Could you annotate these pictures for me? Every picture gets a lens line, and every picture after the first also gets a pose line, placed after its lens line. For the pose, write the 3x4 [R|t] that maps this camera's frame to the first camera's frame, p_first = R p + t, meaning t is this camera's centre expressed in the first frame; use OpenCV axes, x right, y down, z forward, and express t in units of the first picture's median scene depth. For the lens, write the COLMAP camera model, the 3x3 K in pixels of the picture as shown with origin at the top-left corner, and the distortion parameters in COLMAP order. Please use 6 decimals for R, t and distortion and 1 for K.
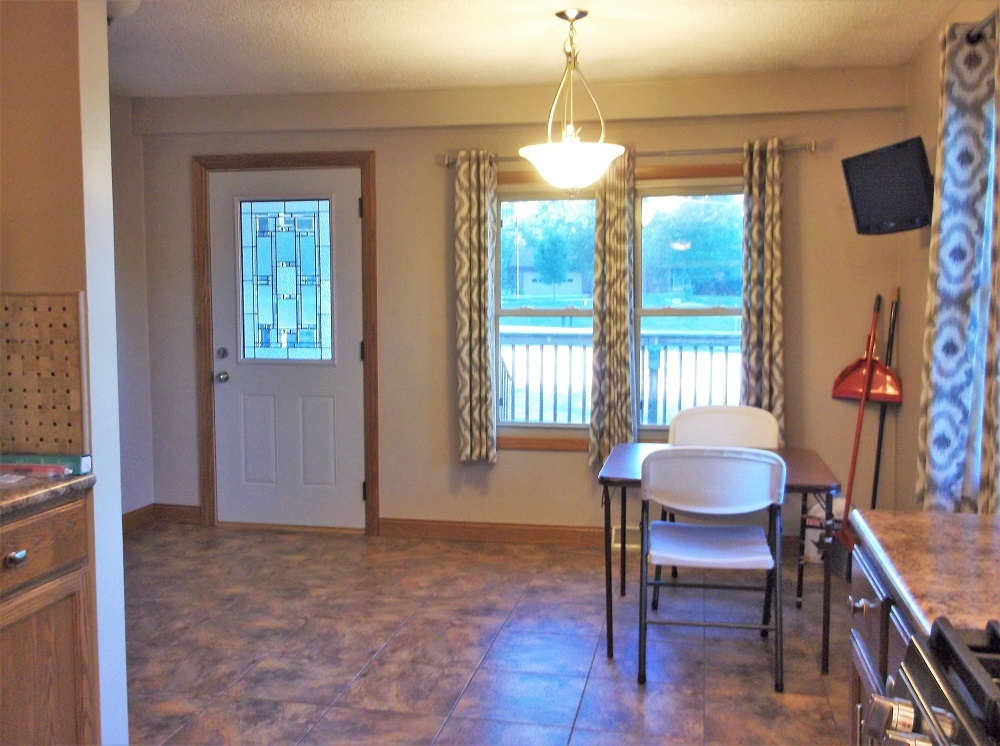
lens RADIAL K [[949.0, 0, 538.4], [0, 949.0, 368.8], [0, 0, 1]] dist [0.004883, -0.001970]
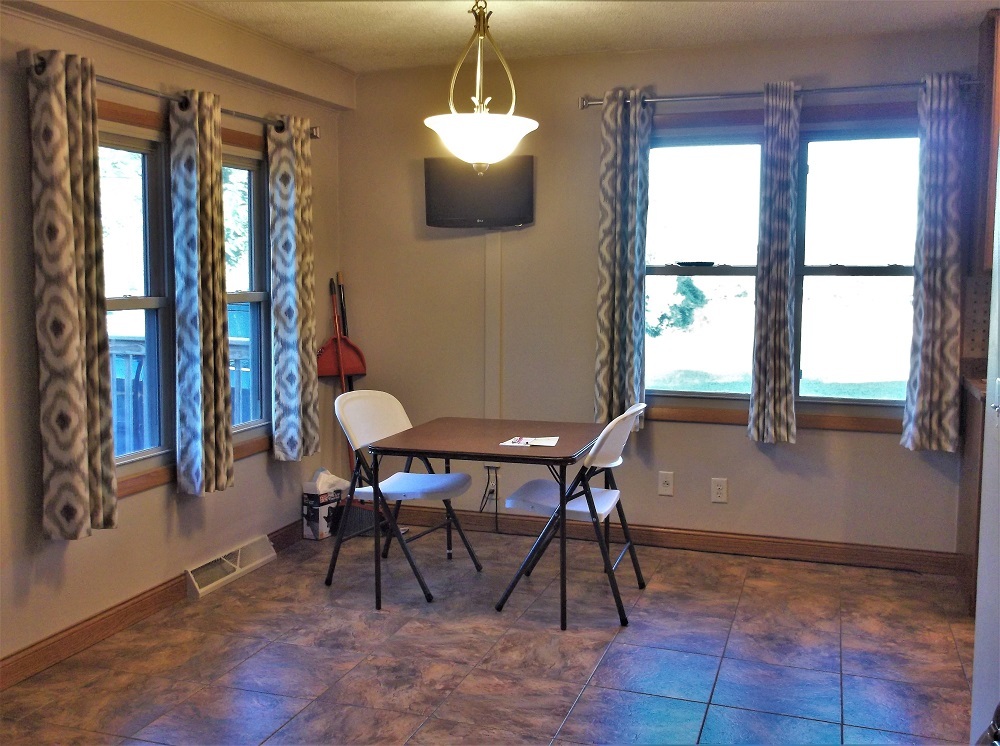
lens RADIAL K [[949.0, 0, 538.4], [0, 949.0, 368.8], [0, 0, 1]] dist [0.004883, -0.001970]
pose [[0.125452, -0.078602, 0.988981, -0.816264], [0.072015, 0.994948, 0.069941, -0.030503], [-0.989483, 0.062447, 0.130479, 0.825822]]
